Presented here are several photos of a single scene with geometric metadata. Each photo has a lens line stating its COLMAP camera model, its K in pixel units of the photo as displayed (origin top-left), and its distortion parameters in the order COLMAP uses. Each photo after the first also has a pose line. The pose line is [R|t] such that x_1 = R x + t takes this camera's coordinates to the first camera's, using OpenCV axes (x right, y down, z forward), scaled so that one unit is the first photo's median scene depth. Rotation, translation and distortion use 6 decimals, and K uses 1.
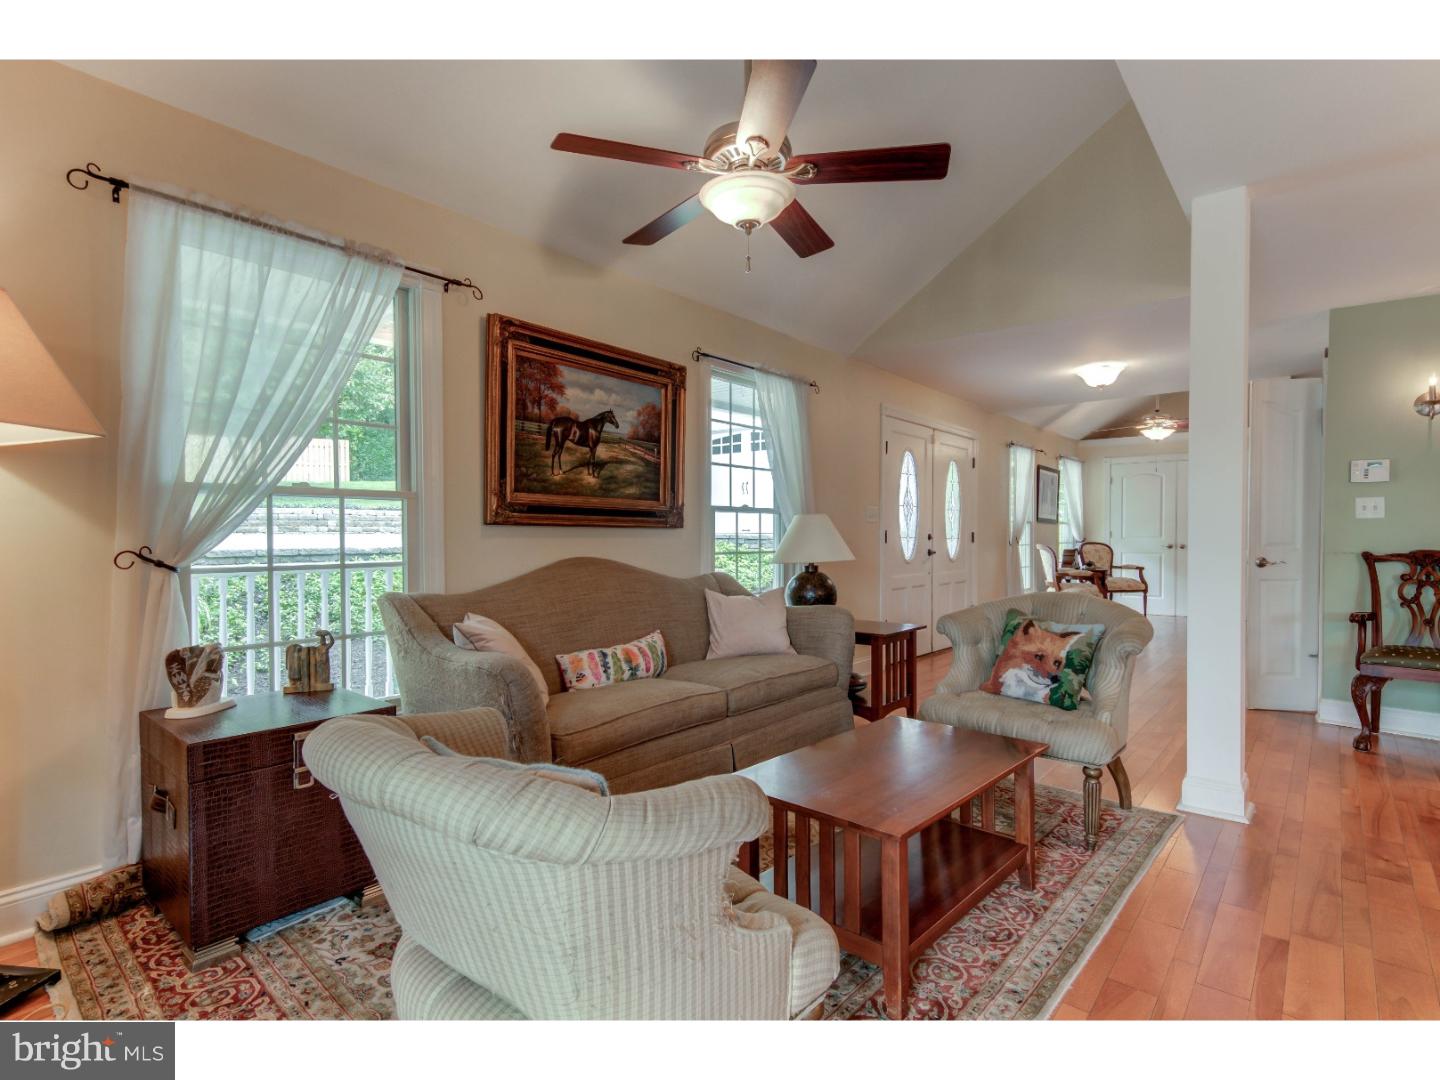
lens RADIAL K [[724.0, 0, 717.0], [0, 724.0, 546.2], [0, 0, 1]] dist [0.025672, -0.011803]
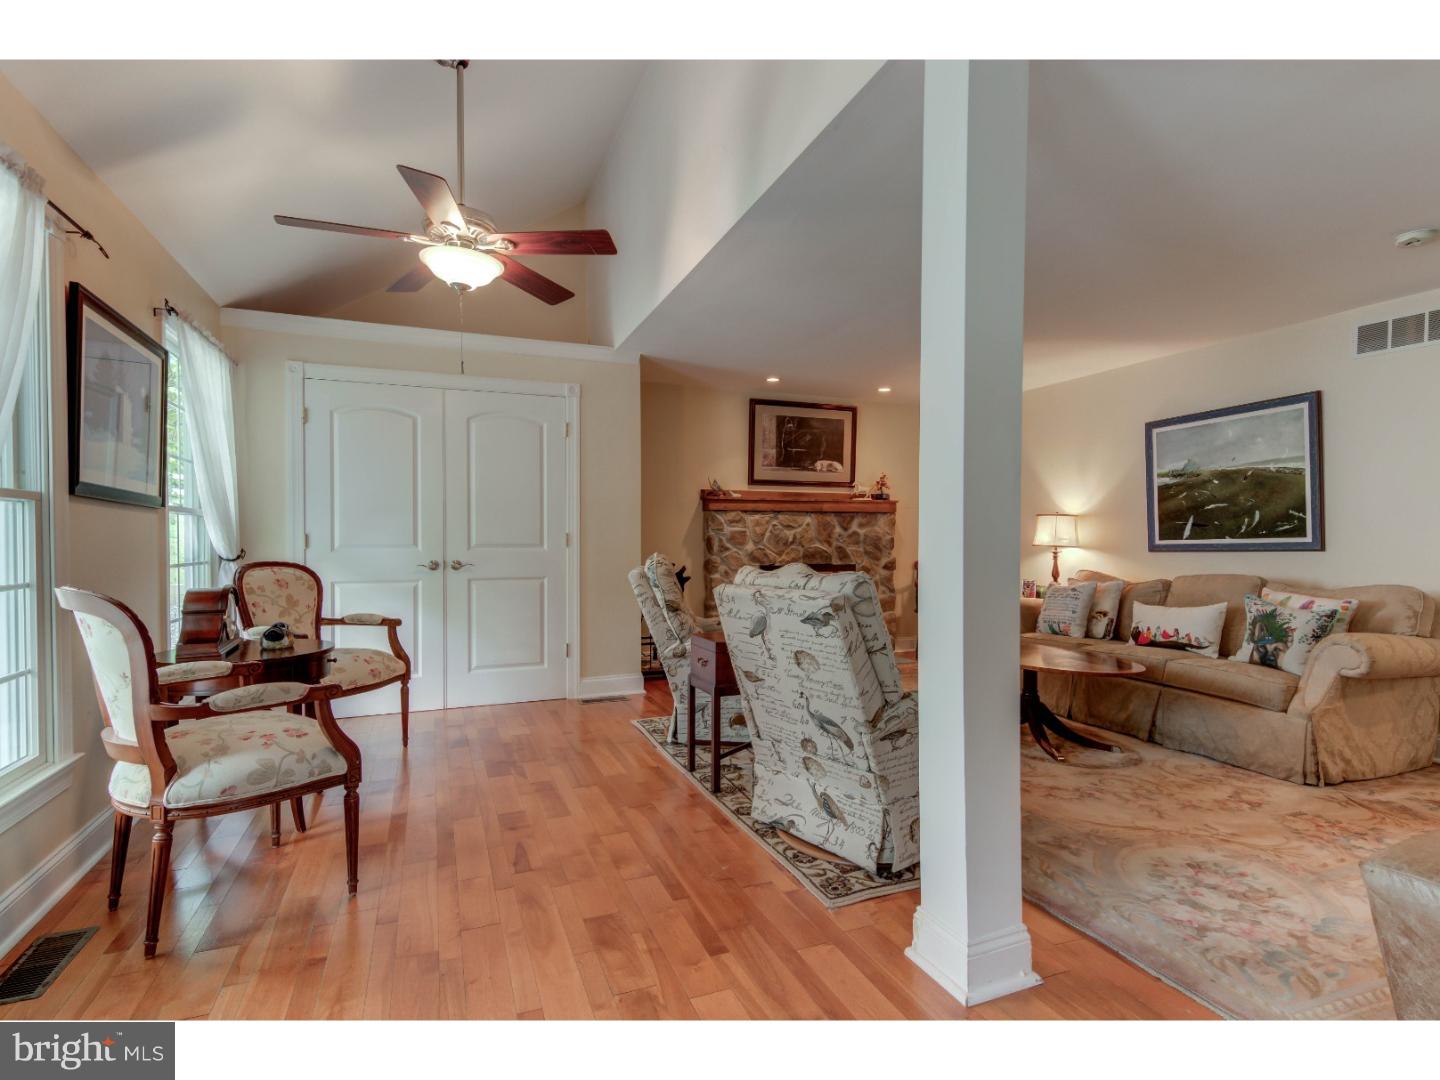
lens RADIAL K [[724.0, 0, 717.0], [0, 724.0, 546.2], [0, 0, 1]] dist [0.025672, -0.011803]
pose [[0.476325, -0.010651, 0.879205, 0.303007], [0.009952, 0.999928, 0.006722, -0.014272], [-0.879213, 0.005548, 0.476396, 0.635587]]
